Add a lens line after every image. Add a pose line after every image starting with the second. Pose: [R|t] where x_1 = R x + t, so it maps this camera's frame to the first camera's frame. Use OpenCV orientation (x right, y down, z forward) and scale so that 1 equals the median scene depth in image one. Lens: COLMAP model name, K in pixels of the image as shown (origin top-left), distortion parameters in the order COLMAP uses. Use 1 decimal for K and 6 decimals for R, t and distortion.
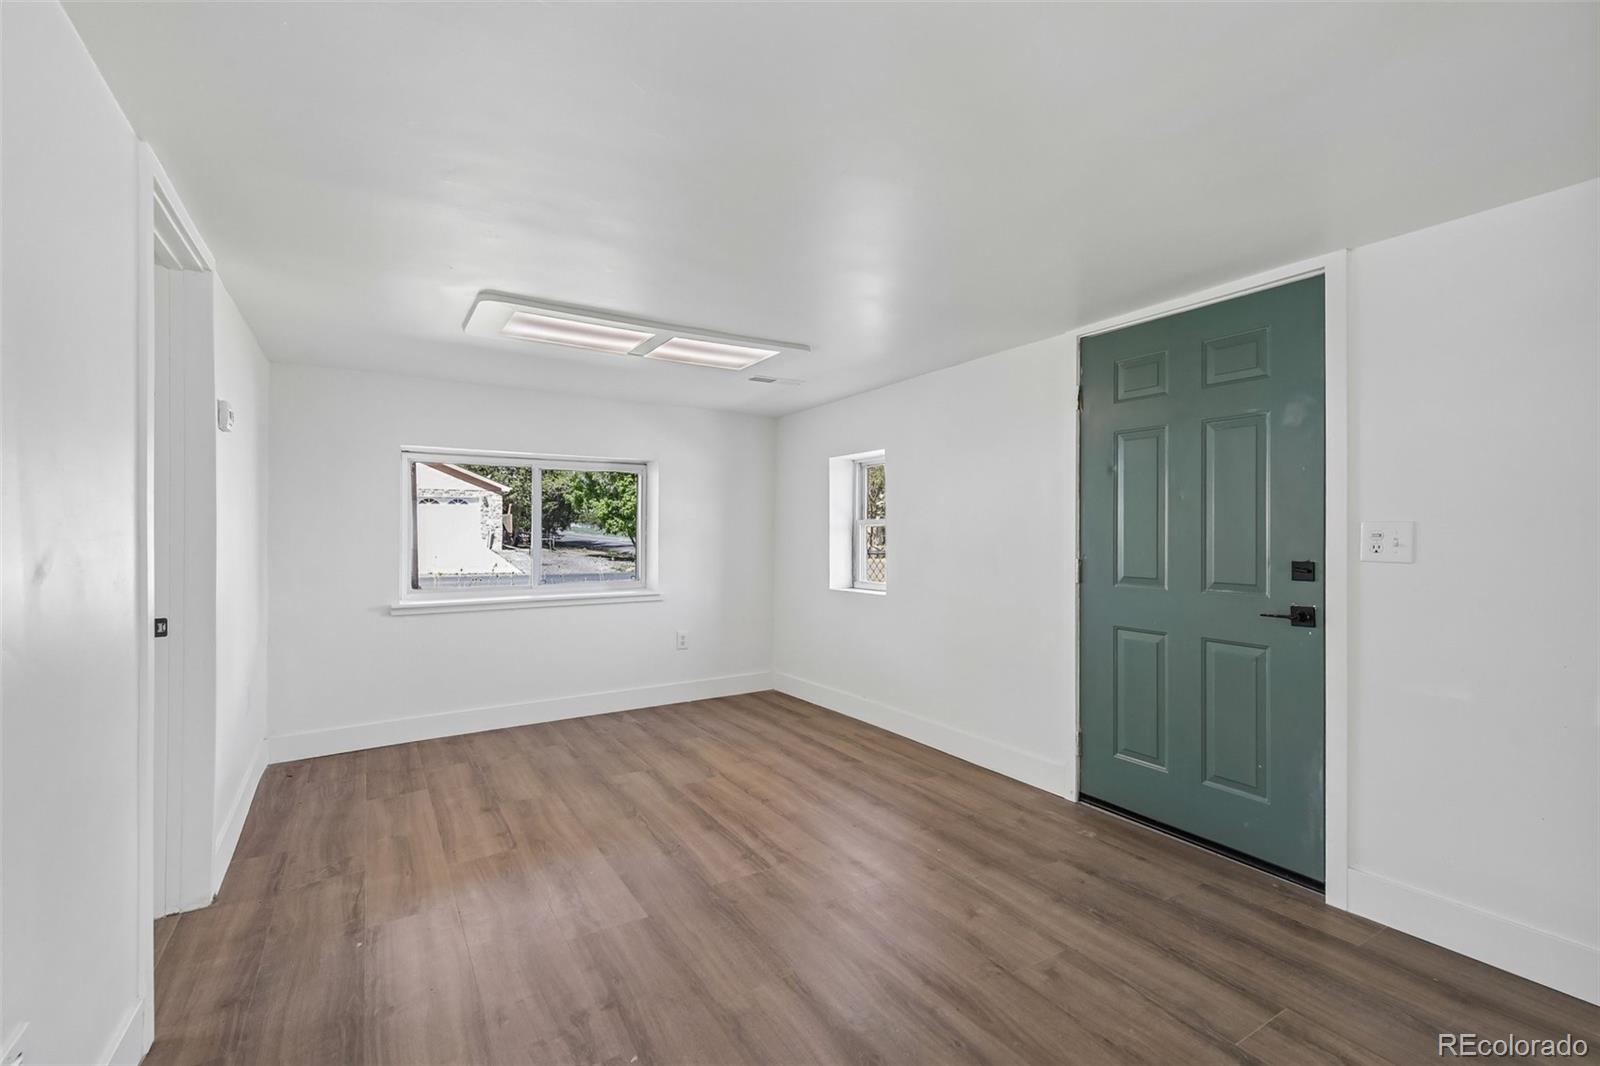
lens RADIAL K [[703.2, 0, 799.3], [0, 703.2, 533.4], [0, 0, 1]] dist [0.001203, -0.003408]
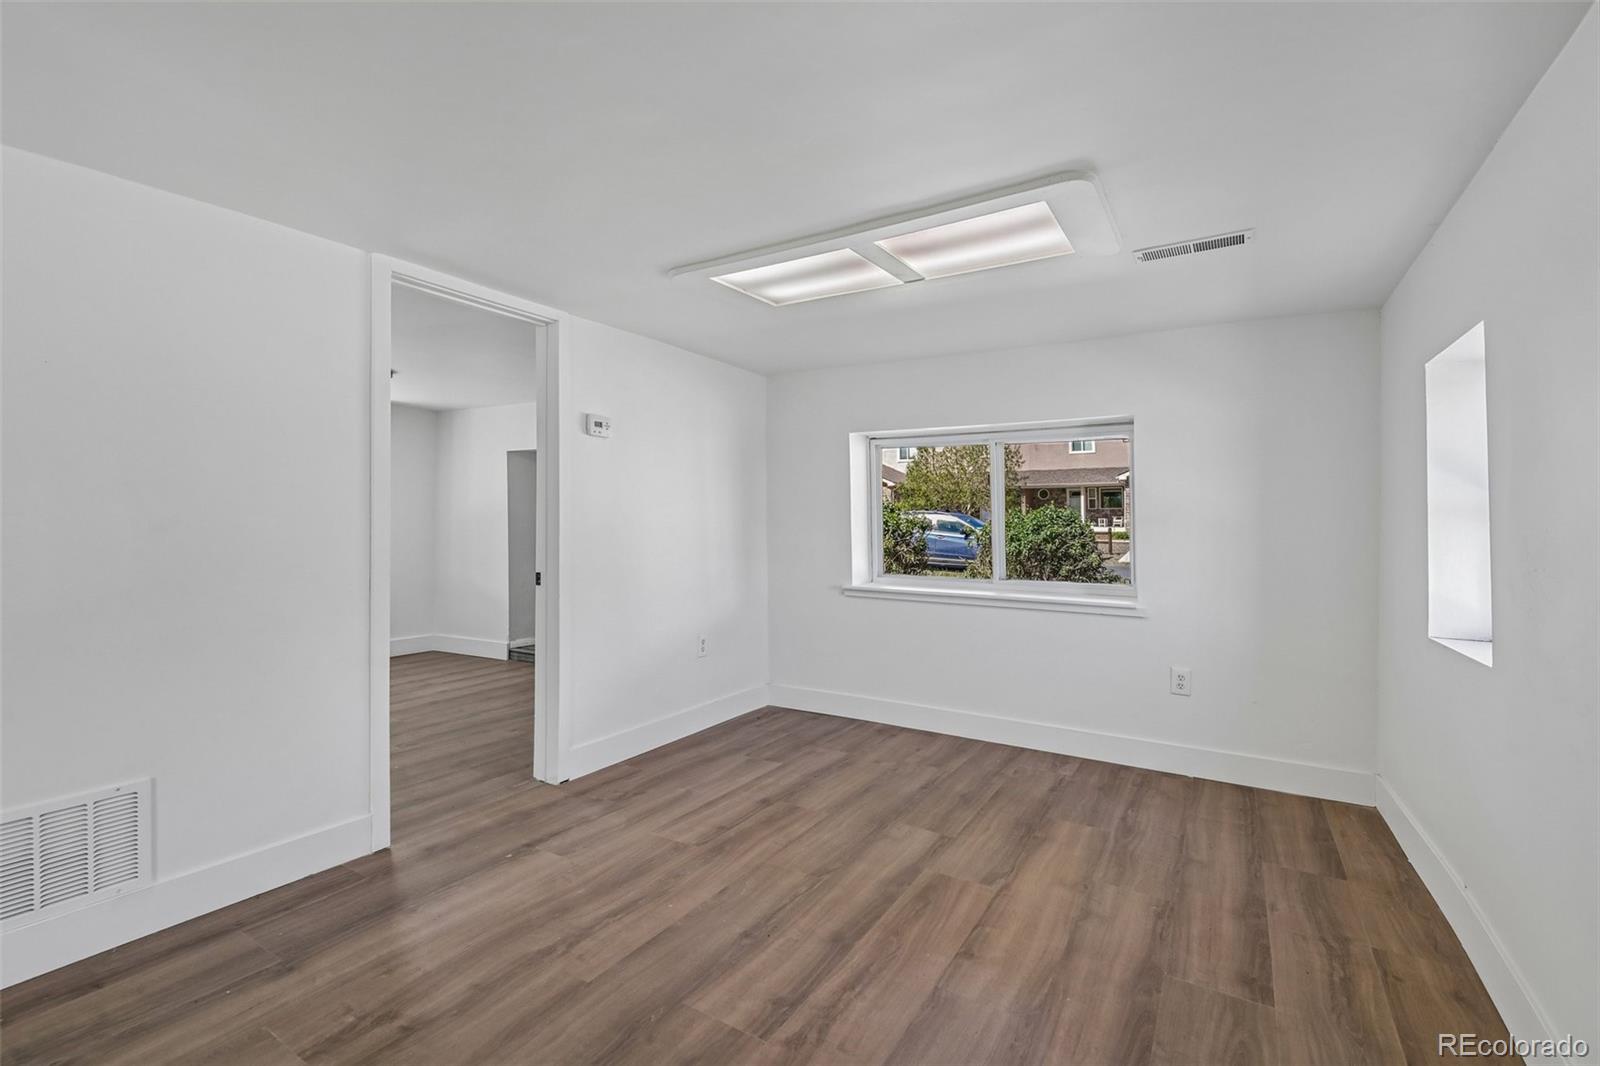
lens RADIAL K [[703.2, 0, 796.4], [0, 703.2, 540.8], [0, 0, 1]] dist [0.001203, -0.003408]
pose [[0.443041, 0.036080, -0.895775, 0.375648], [-0.012663, 0.999342, 0.033989, -0.001486], [0.896412, -0.003715, 0.443207, 0.525468]]
